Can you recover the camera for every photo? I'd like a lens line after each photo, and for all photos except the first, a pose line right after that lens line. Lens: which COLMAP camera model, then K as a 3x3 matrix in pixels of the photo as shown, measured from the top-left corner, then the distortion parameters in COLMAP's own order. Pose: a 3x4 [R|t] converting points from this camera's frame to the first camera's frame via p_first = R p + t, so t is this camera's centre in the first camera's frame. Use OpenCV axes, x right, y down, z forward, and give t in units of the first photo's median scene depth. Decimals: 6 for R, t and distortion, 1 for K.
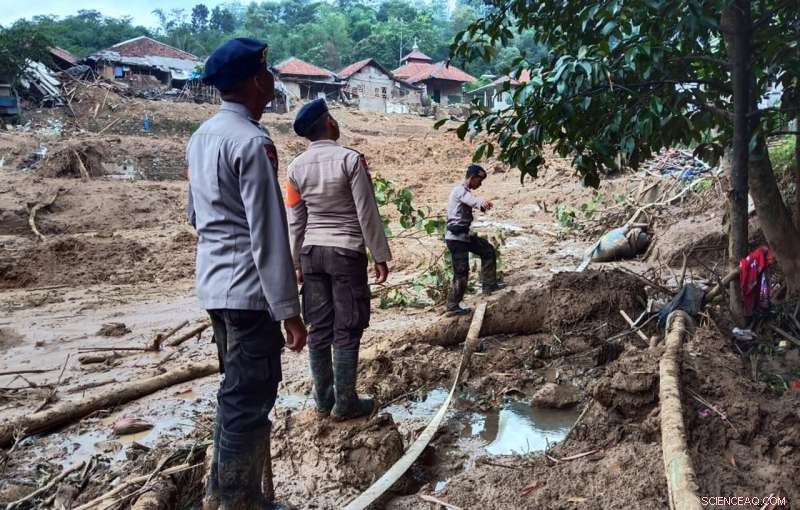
lens RADIAL K [[798.6, 0, 400.1], [0, 798.6, 254.6], [0, 0, 1]] dist [-0.011064, 0.000000]
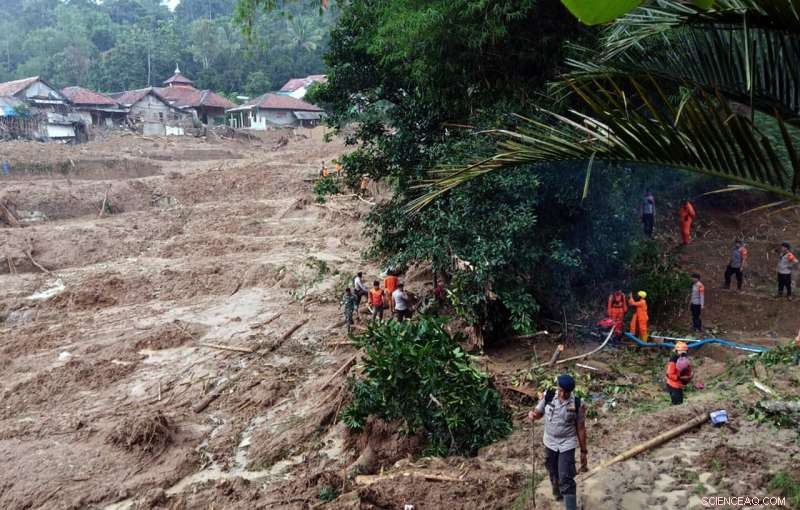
lens RADIAL K [[798.6, 0, 400.1], [0, 798.6, 255.1], [0, 0, 1]] dist [-0.011064, 0.000000]
pose [[0.937711, -0.059581, 0.342271, -0.106518], [0.046979, 0.997882, 0.044999, -0.032316], [-0.344227, -0.026117, 0.938523, -0.258133]]
